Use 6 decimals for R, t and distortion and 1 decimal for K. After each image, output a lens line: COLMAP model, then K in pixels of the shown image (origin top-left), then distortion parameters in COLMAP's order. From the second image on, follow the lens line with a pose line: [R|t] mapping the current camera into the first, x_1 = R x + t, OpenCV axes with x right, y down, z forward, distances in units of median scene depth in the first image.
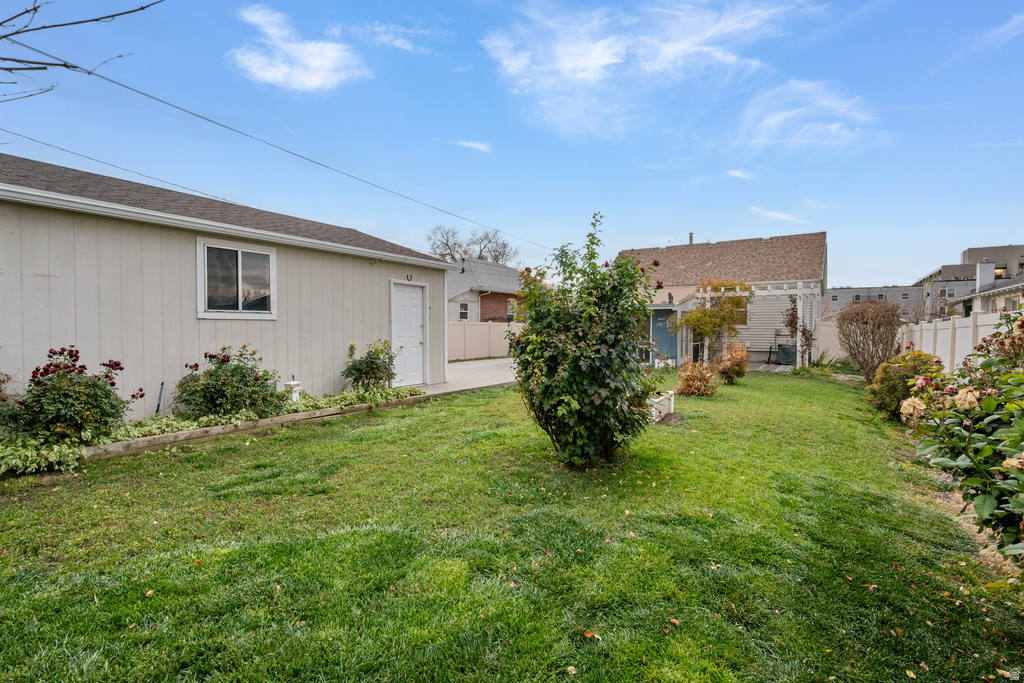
lens RADIAL K [[471.6, 0, 514.7], [0, 471.6, 338.8], [0, 0, 1]] dist [-0.000035, 0.000057]
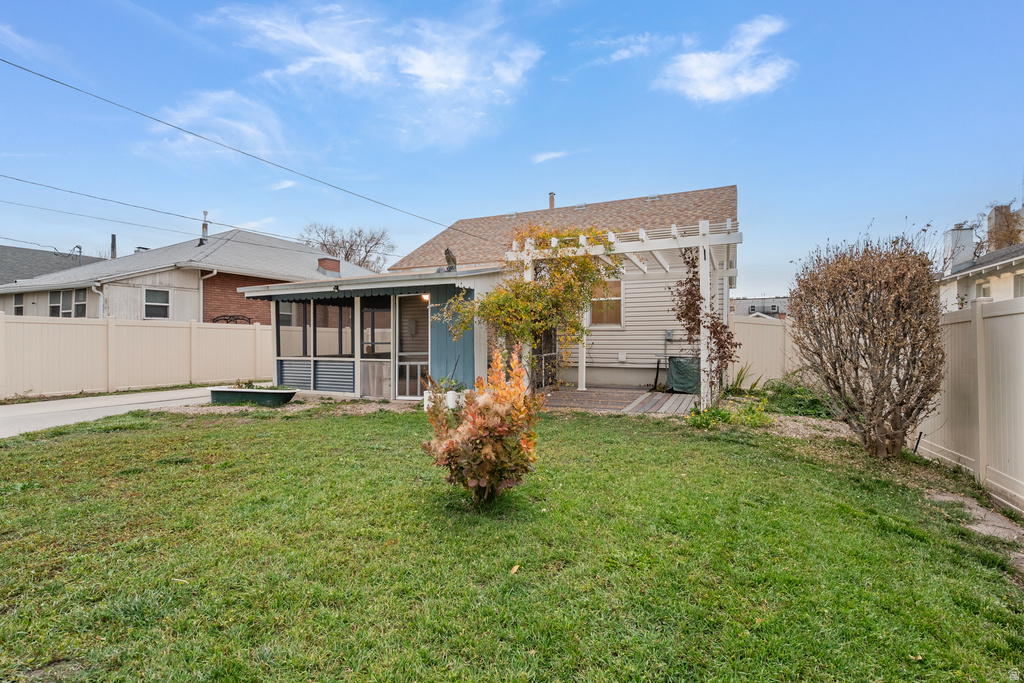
lens RADIAL K [[471.6, 0, 514.1], [0, 471.6, 336.6], [0, 0, 1]] dist [-0.000035, 0.000057]
pose [[0.986017, -0.003949, 0.166596, 0.308380], [0.009454, 0.999435, -0.032262, 0.005069], [-0.166375, 0.033386, 0.985497, 0.518829]]
